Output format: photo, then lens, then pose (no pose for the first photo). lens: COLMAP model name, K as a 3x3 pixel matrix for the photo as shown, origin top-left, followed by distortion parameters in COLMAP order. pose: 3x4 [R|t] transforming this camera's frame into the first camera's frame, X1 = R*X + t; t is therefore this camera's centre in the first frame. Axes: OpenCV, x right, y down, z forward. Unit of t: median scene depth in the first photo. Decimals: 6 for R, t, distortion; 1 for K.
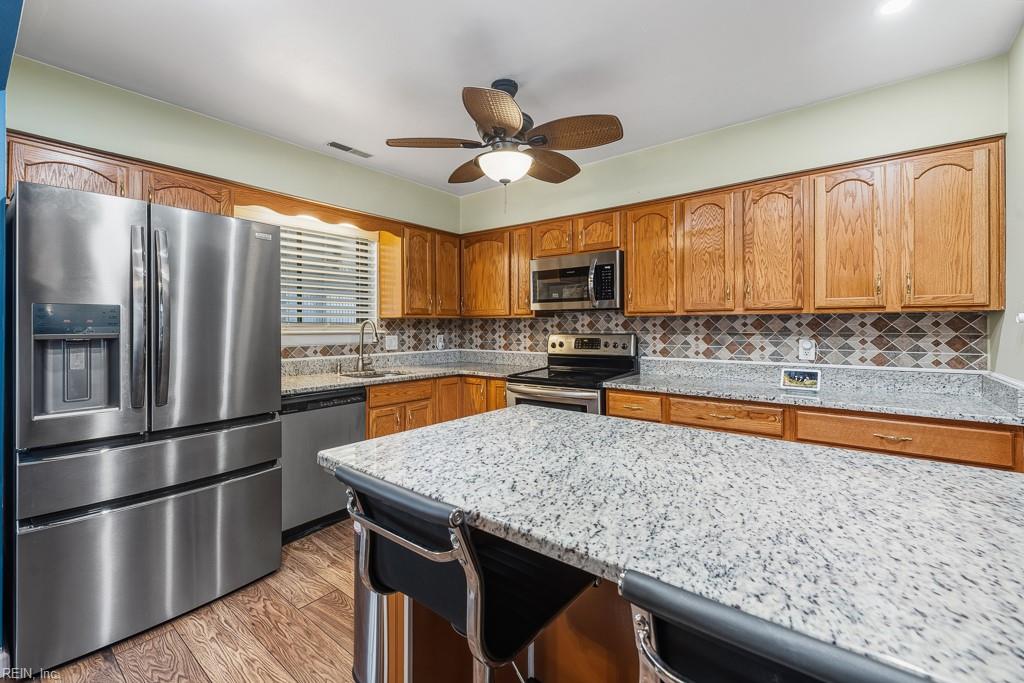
lens RADIAL K [[440.2, 0, 491.5], [0, 440.2, 325.6], [0, 0, 1]] dist [0.005917, 0.000499]
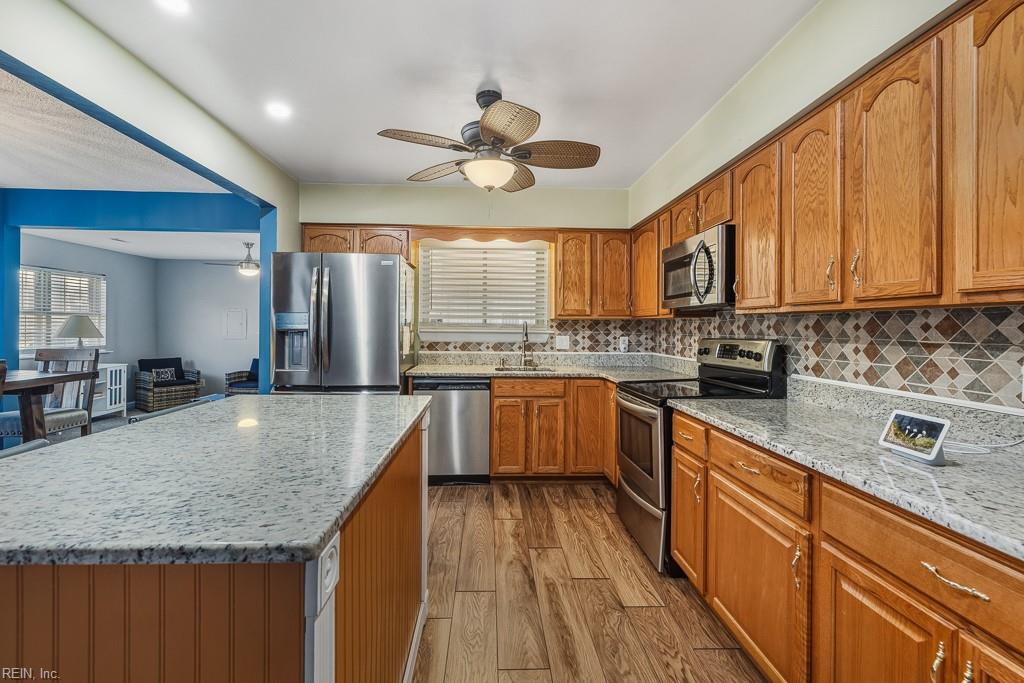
lens RADIAL K [[440.2, 0, 493.6], [0, 440.2, 329.9], [0, 0, 1]] dist [0.005917, 0.000499]
pose [[0.660589, 0.011908, -0.750653, 0.580299], [-0.007367, 0.999929, 0.009380, -0.000181], [0.750711, -0.000666, 0.660630, 0.222552]]
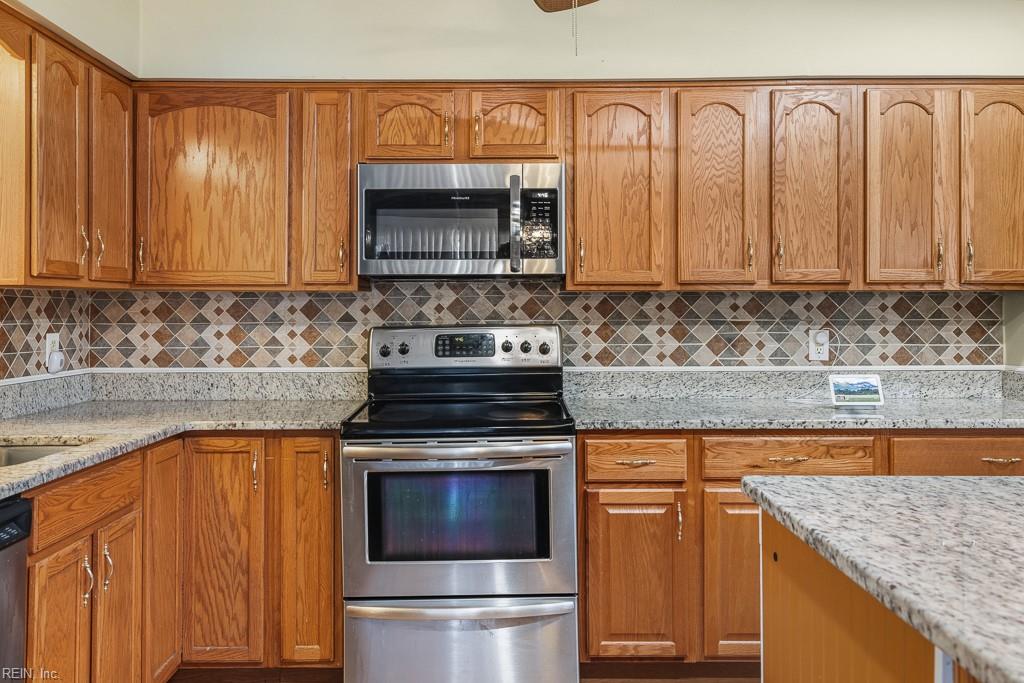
lens RADIAL K [[850.8, 0, 486.9], [0, 850.8, 300.2], [0, 0, 1]] dist [-0.001636, 0.004853]
pose [[0.774540, 0.007728, 0.632477, -0.408902], [-0.000249, 0.999929, -0.011913, 0.001769], [-0.632525, 0.009070, 0.774487, 0.274458]]
